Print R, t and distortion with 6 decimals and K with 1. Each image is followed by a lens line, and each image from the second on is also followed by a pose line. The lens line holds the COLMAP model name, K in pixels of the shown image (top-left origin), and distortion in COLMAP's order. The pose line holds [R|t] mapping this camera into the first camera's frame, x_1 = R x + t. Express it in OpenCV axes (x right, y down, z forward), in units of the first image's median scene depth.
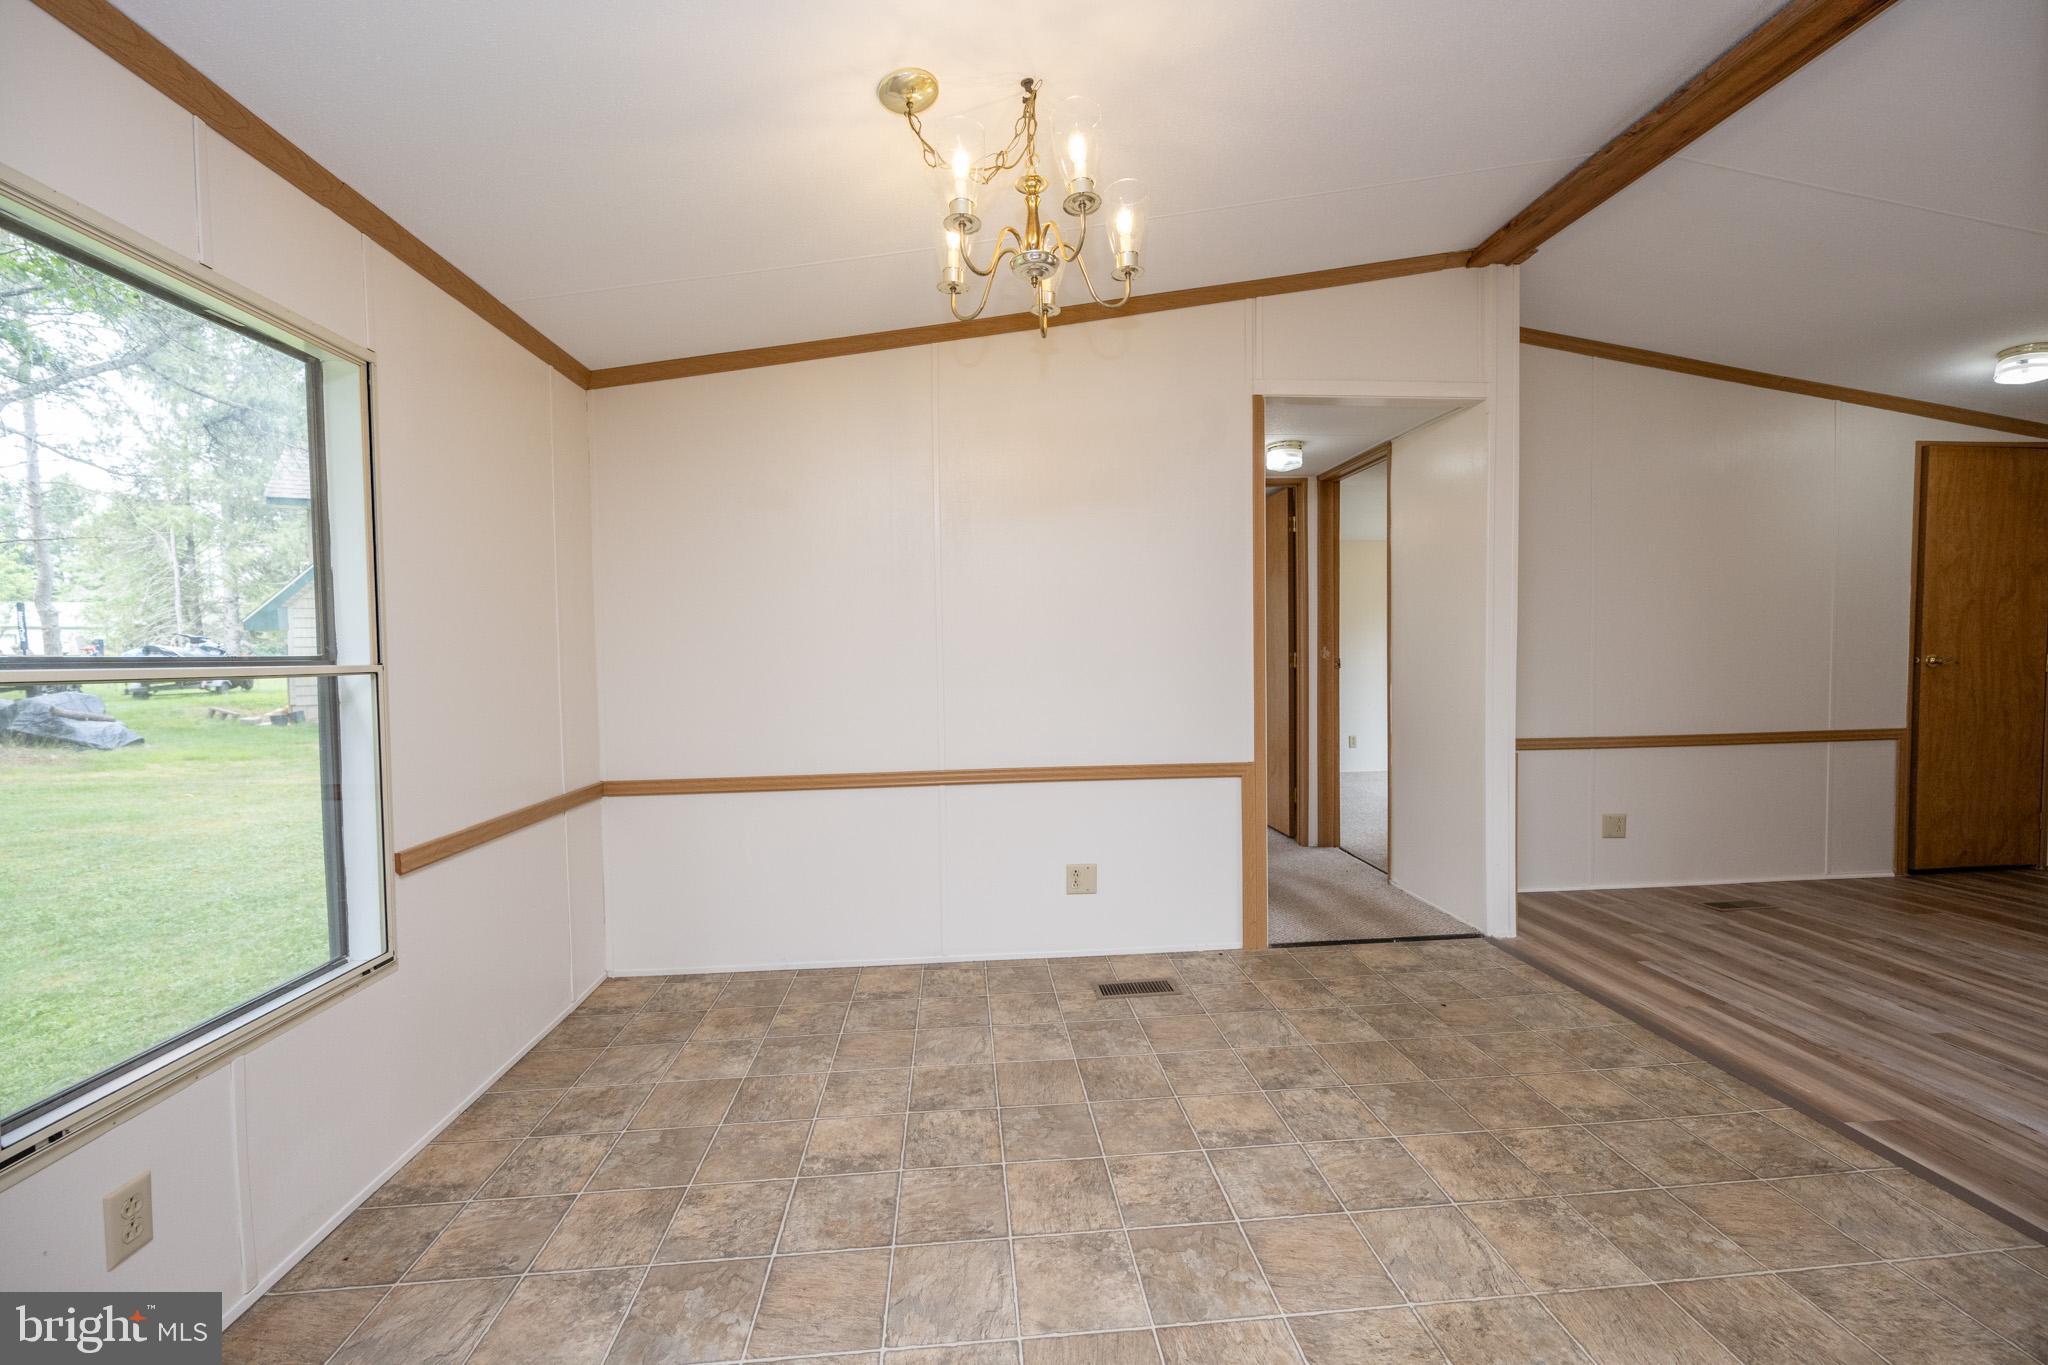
lens RADIAL K [[782.4, 0, 1022.4], [0, 782.4, 679.3], [0, 0, 1]] dist [-0.001261, -0.000165]
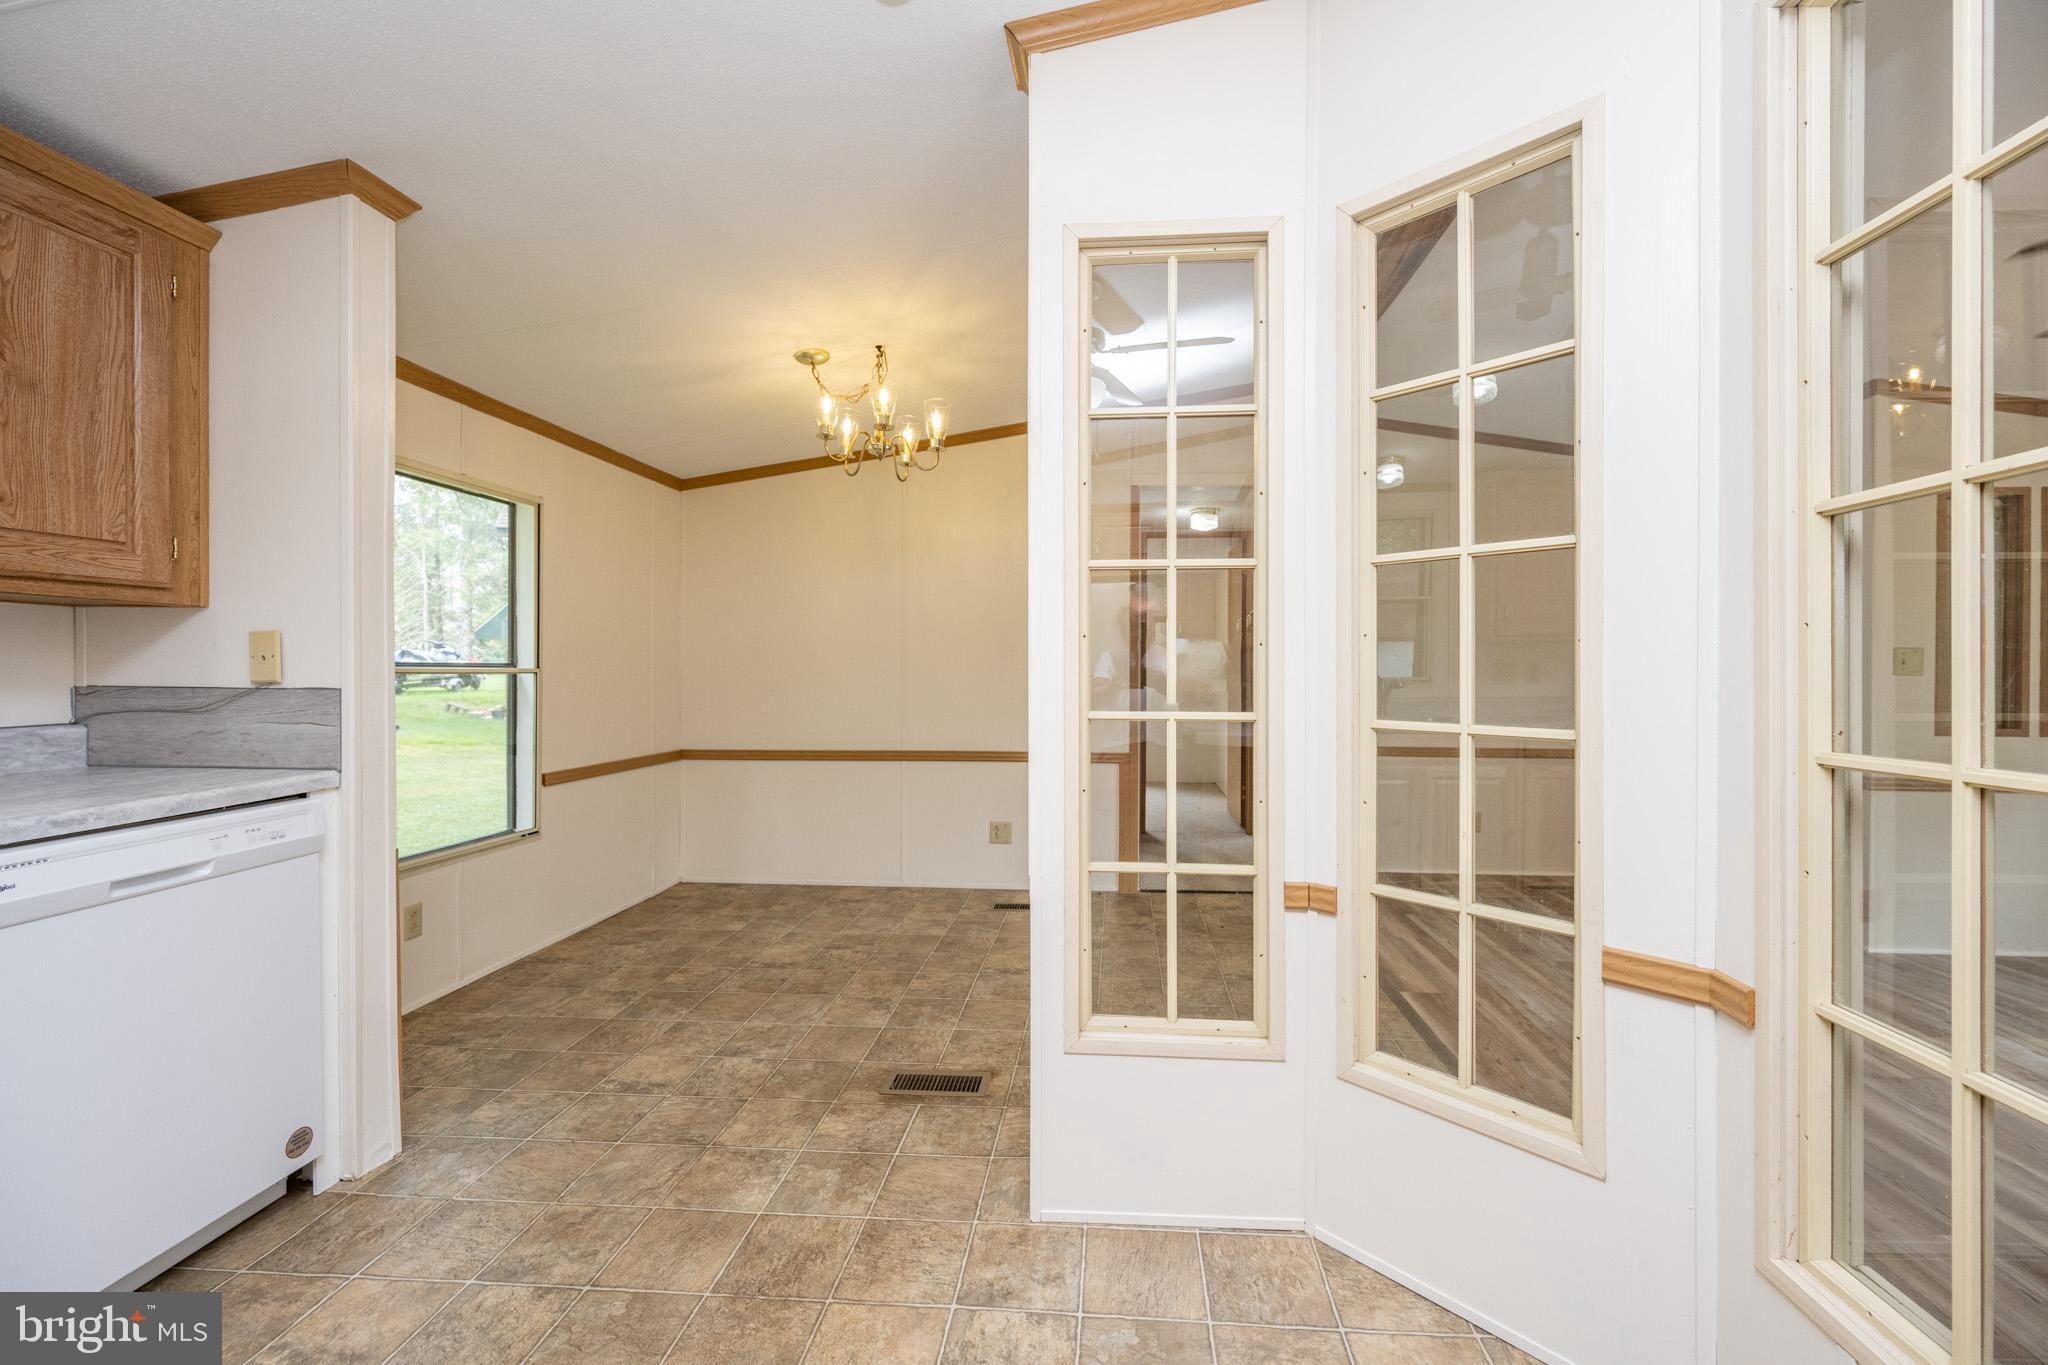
lens RADIAL K [[797.6, 0, 1072.6], [0, 797.6, 674.4], [0, 0, 1]] dist [0.001098, 0.000038]
pose [[0.989979, 0.020345, -0.139743, 0.566231], [-0.024226, 0.999365, -0.026128, 0.011898], [0.139122, 0.029252, 0.989843, -0.563244]]
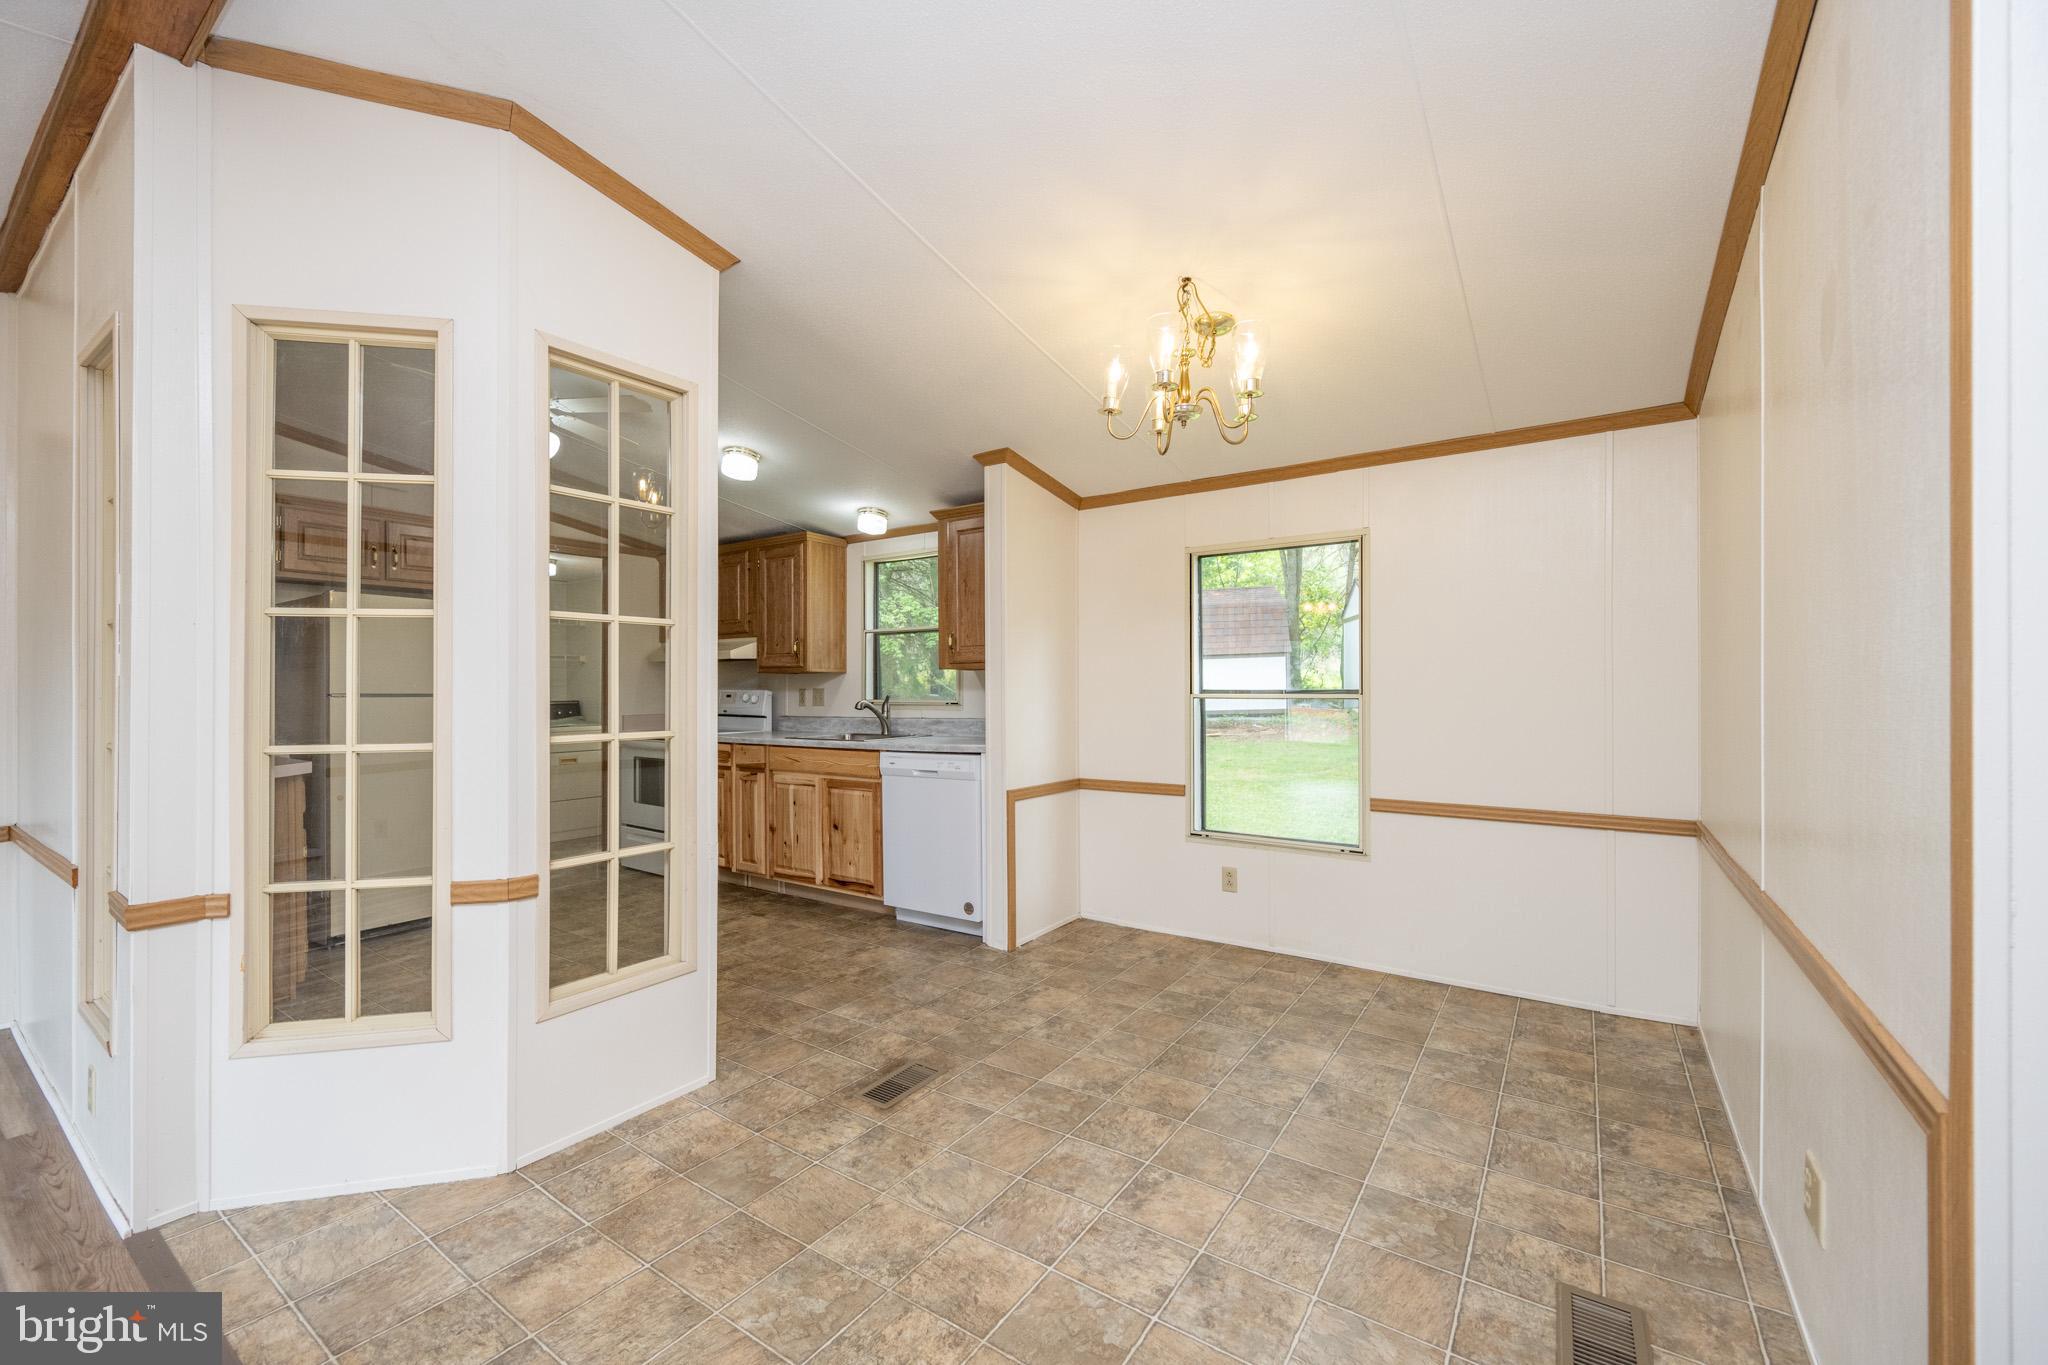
lens RADIAL K [[835.3, 0, 976.1], [0, 835.3, 684.1], [0, 0, 1]] dist [0.000276, -0.000111]
pose [[-0.649704, 0.015005, -0.760039, 1.078390], [-0.011528, 0.999496, 0.029587, -0.067266], [0.760100, 0.027984, -0.649203, 1.347037]]
